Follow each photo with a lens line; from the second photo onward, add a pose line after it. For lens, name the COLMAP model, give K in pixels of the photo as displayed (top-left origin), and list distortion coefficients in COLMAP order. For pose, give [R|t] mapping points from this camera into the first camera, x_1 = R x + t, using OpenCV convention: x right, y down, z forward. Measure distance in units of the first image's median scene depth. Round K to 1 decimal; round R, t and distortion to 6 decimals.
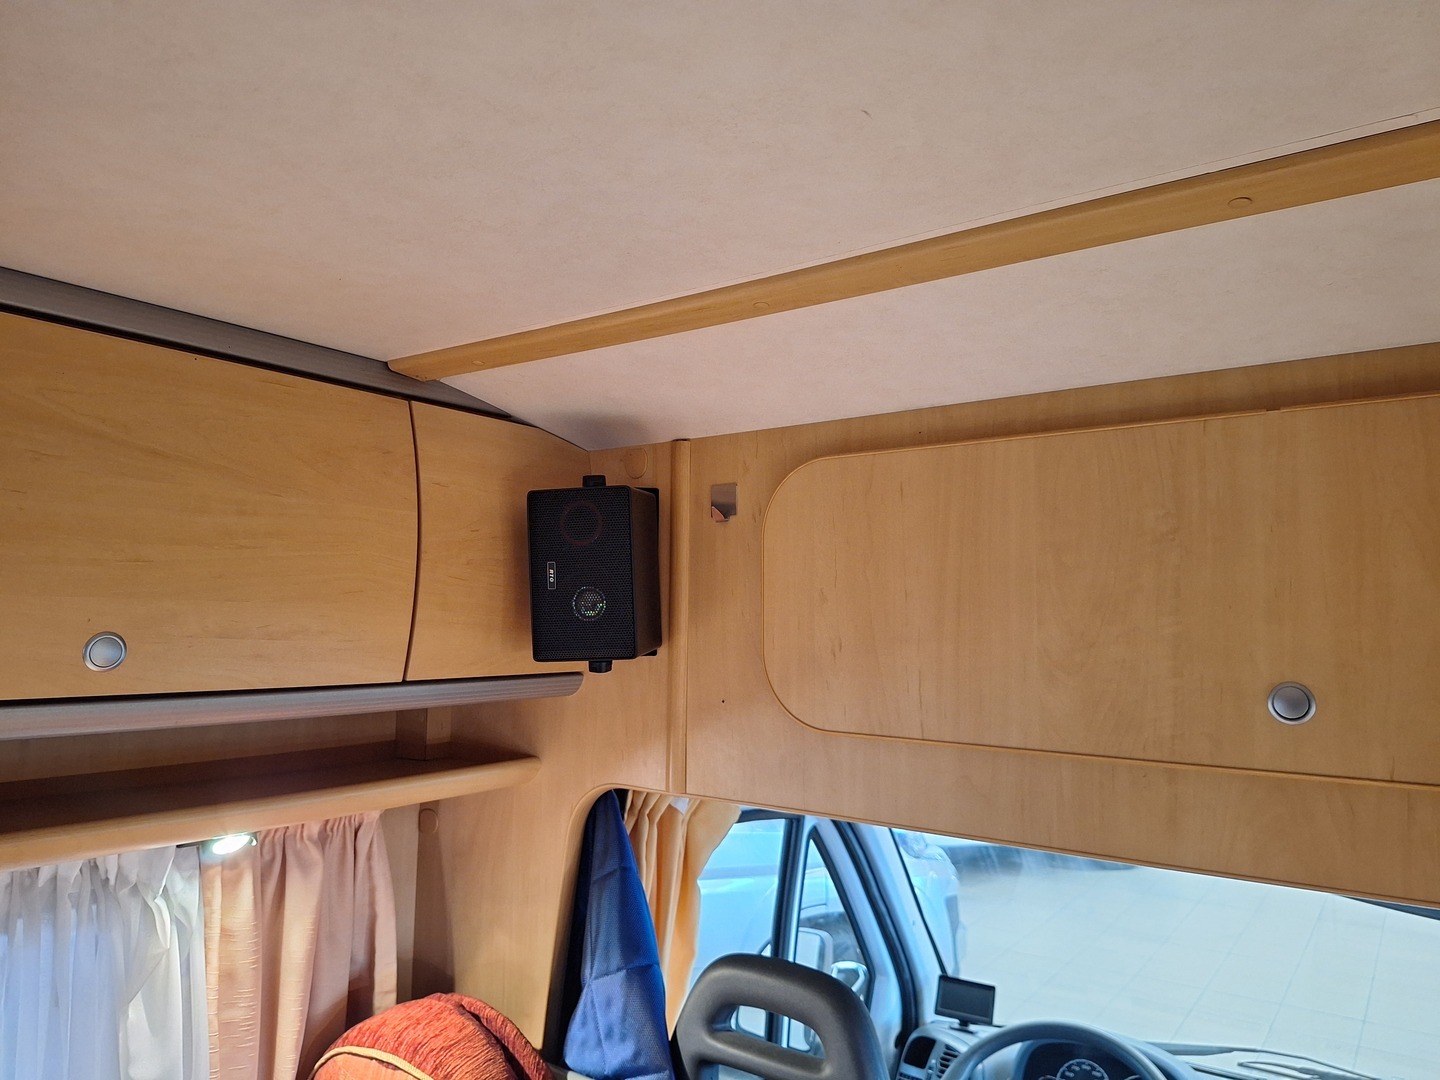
lens RADIAL K [[1006.2, 0, 716.8], [0, 1006.2, 536.1], [0, 0, 1]] dist [0.072446, -0.076946]
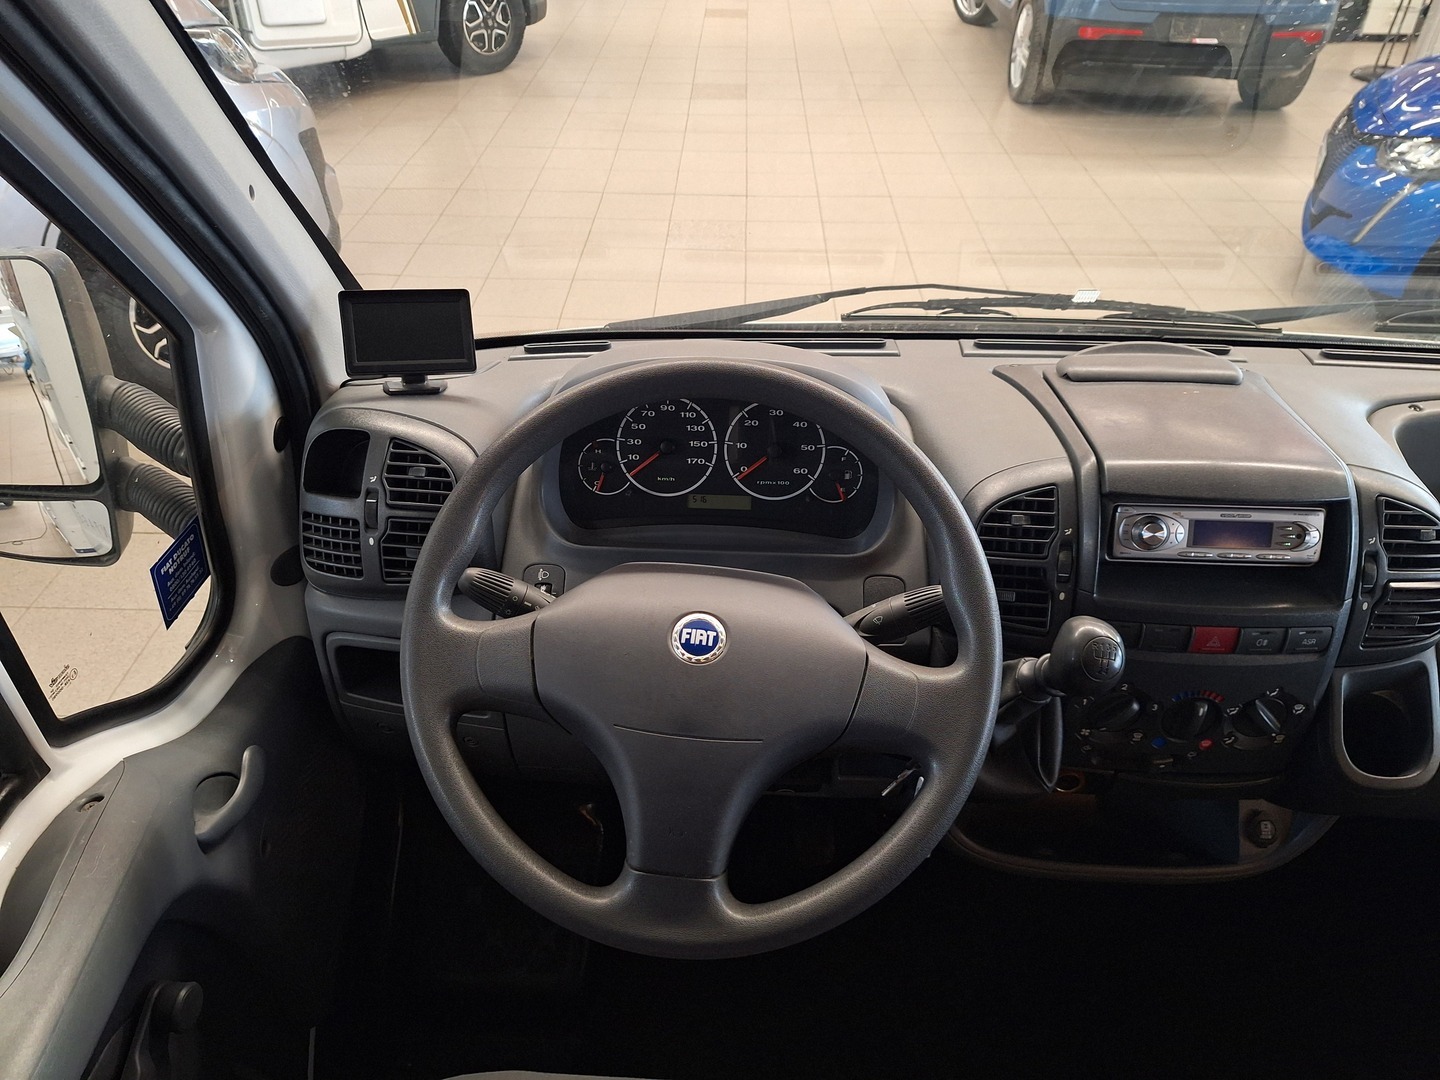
lens RADIAL K [[1009.1, 0, 723.3], [0, 1009.1, 569.8], [0, 0, 1]] dist [0.109856, -0.119764]
pose [[0.828542, -0.347349, 0.439167, 0.118767], [-0.044158, 0.741351, 0.669663, 0.214361], [-0.558184, -0.574236, 0.598902, 0.574046]]
